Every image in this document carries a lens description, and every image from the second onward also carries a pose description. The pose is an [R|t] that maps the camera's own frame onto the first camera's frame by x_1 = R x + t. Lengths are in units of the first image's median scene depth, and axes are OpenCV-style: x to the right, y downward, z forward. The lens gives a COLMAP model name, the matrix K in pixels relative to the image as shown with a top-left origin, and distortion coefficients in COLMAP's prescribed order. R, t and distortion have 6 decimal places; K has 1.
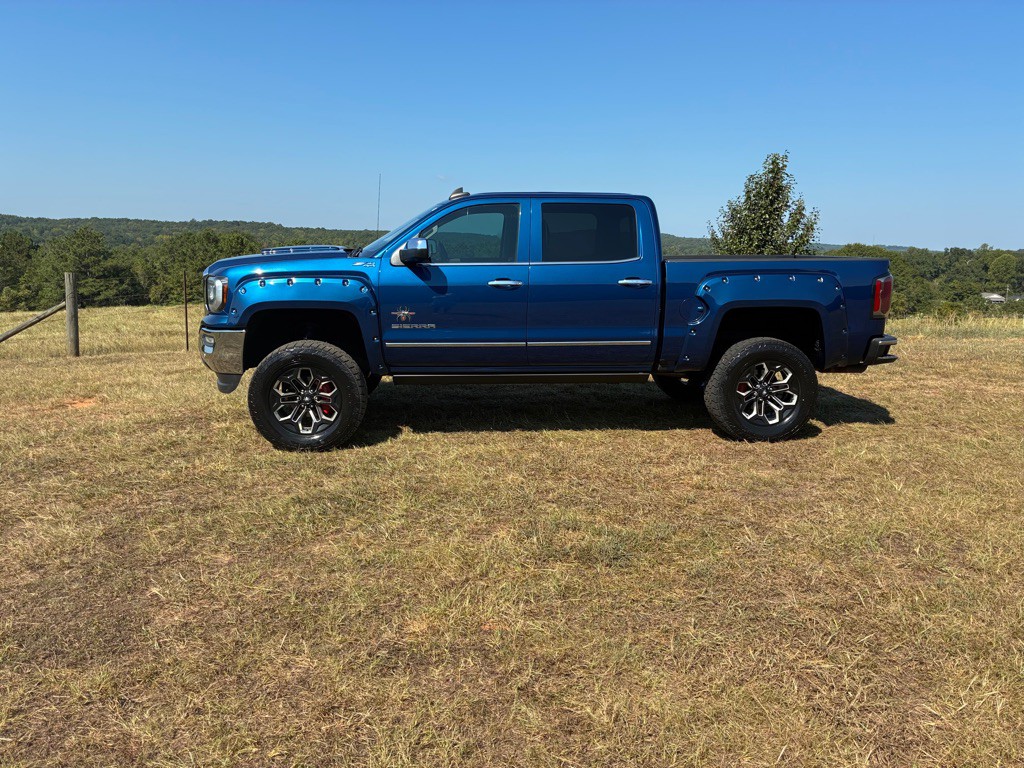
lens RADIAL K [[771.2, 0, 512.0], [0, 771.2, 384.0], [0, 0, 1]] dist [0.044067, -0.044055]
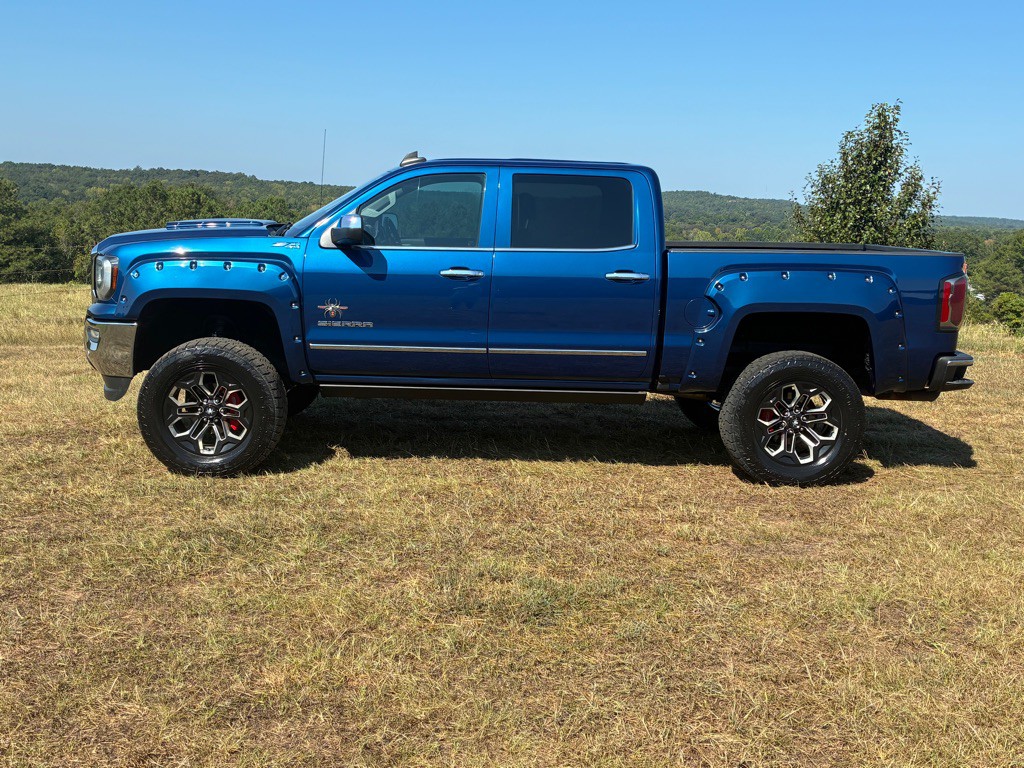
lens RADIAL K [[1073.6, 0, 504.6], [0, 1073.6, 376.4], [0, 0, 1]] dist [0.042968, -0.038511]
pose [[0.997987, 0.031369, -0.055121, 0.097396], [-0.032721, 0.999181, -0.023806, 0.000129], [0.054329, 0.025562, 0.998196, -0.094851]]
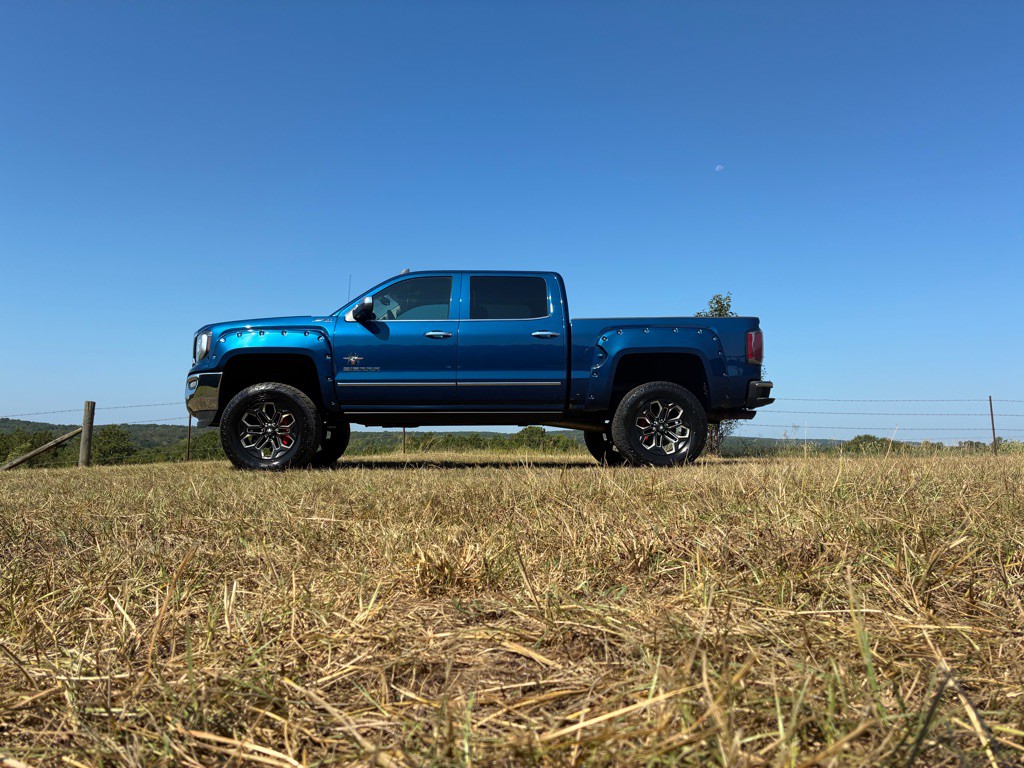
lens RADIAL K [[771.2, 0, 512.0], [0, 771.2, 384.0], [0, 0, 1]] dist [0.044067, -0.044055]
pose [[0.999720, -0.012794, -0.019923, 0.129039], [0.007376, 0.967849, -0.251423, 0.248198], [0.022499, 0.251206, 0.967672, -0.156527]]
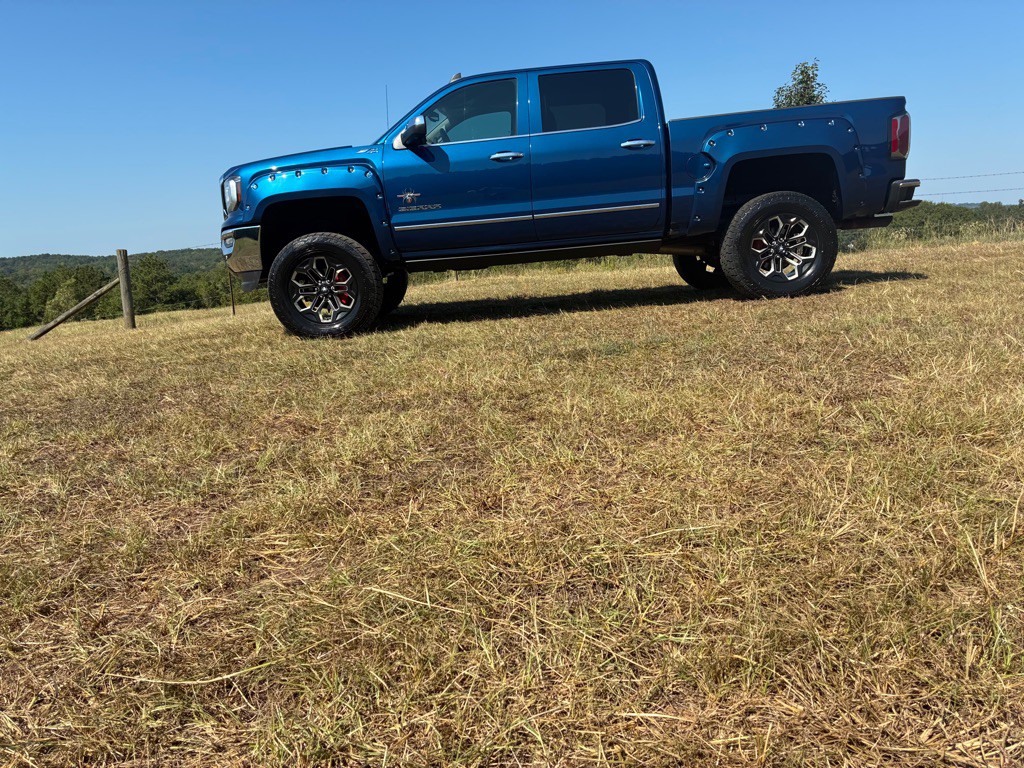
lens RADIAL K [[773.3, 0, 505.6], [0, 773.3, 395.2], [0, 0, 1]] dist [0.022426, -0.004145]
pose [[0.993387, -0.074516, -0.087343, 0.053665], [0.076086, 0.996992, 0.014775, 0.161037], [0.085979, -0.021323, 0.996069, -0.011276]]
